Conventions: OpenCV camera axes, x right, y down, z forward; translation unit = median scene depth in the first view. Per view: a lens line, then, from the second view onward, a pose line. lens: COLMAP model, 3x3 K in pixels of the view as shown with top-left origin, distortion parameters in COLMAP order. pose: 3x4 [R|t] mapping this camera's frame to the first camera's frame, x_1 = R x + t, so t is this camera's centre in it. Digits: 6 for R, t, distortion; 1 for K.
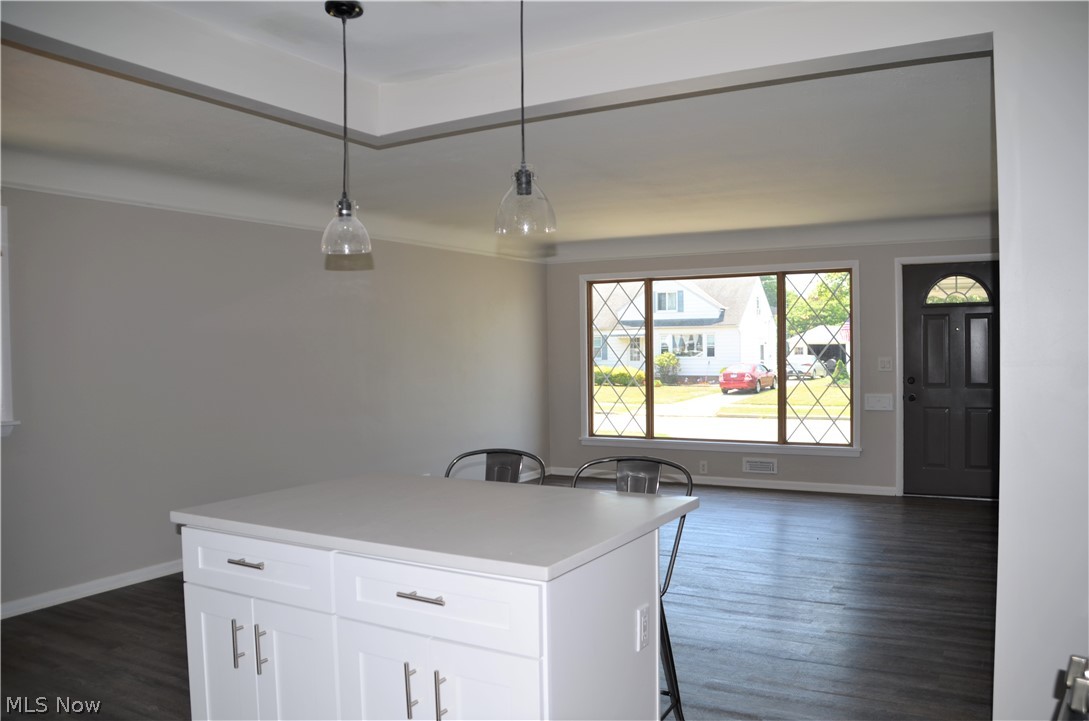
lens RADIAL K [[845.5, 0, 562.6], [0, 845.5, 372.6], [0, 0, 1]] dist [-0.175126, 0.107544]
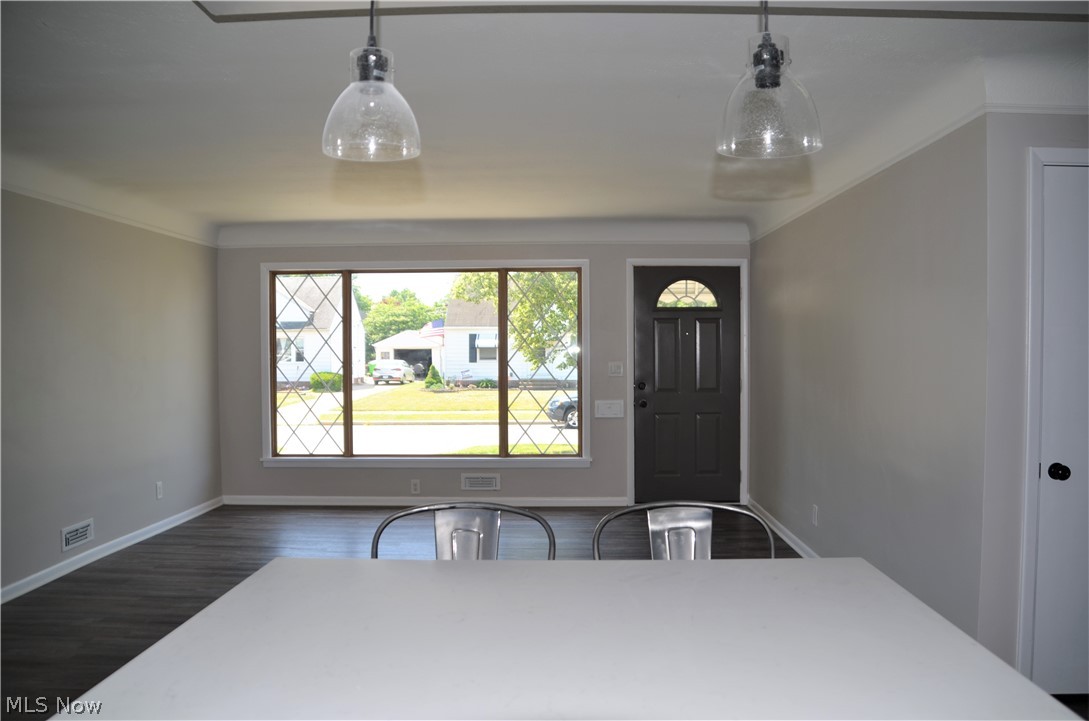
lens RADIAL K [[845.5, 0, 562.6], [0, 845.5, 372.6], [0, 0, 1]] dist [-0.175126, 0.107544]
pose [[0.872409, -0.003981, 0.488760, -0.132081], [0.006712, 0.999970, -0.003835, -0.002835], [-0.488730, 0.006626, 0.872410, 0.161477]]
